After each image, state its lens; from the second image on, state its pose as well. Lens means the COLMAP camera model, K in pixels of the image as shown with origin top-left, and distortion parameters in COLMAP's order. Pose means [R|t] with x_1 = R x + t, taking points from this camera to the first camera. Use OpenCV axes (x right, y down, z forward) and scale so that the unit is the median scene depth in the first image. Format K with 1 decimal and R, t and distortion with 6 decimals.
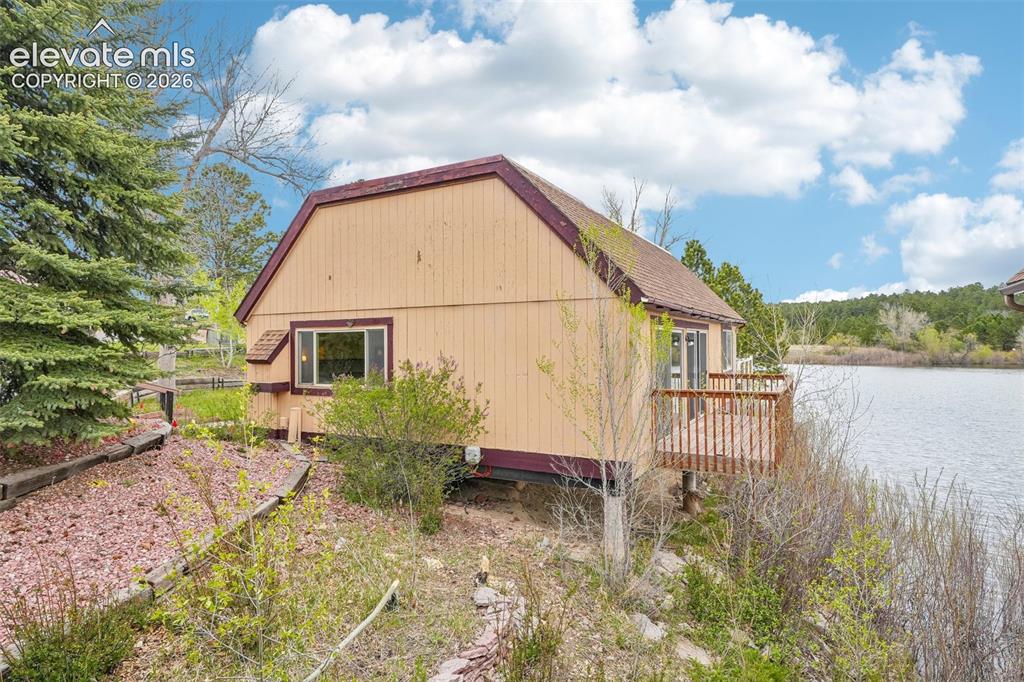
lens RADIAL K [[563.6, 0, 512.0], [0, 563.6, 341.0], [0, 0, 1]] dist [-0.001916, -0.000276]
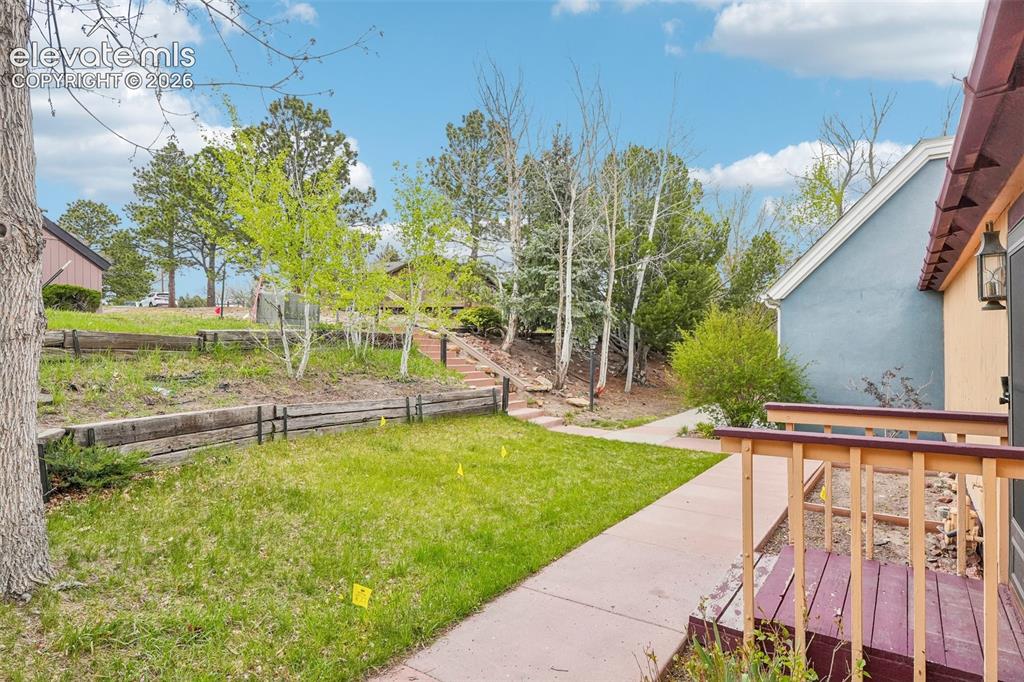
lens RADIAL K [[563.6, 0, 512.0], [0, 563.6, 341.0], [0, 0, 1]] dist [-0.001916, -0.000276]
pose [[0.993639, 0.001515, -0.112602, -0.320402], [-0.001262, 0.999997, 0.002317, 0.021481], [0.112605, -0.002160, 0.993637, 0.642421]]
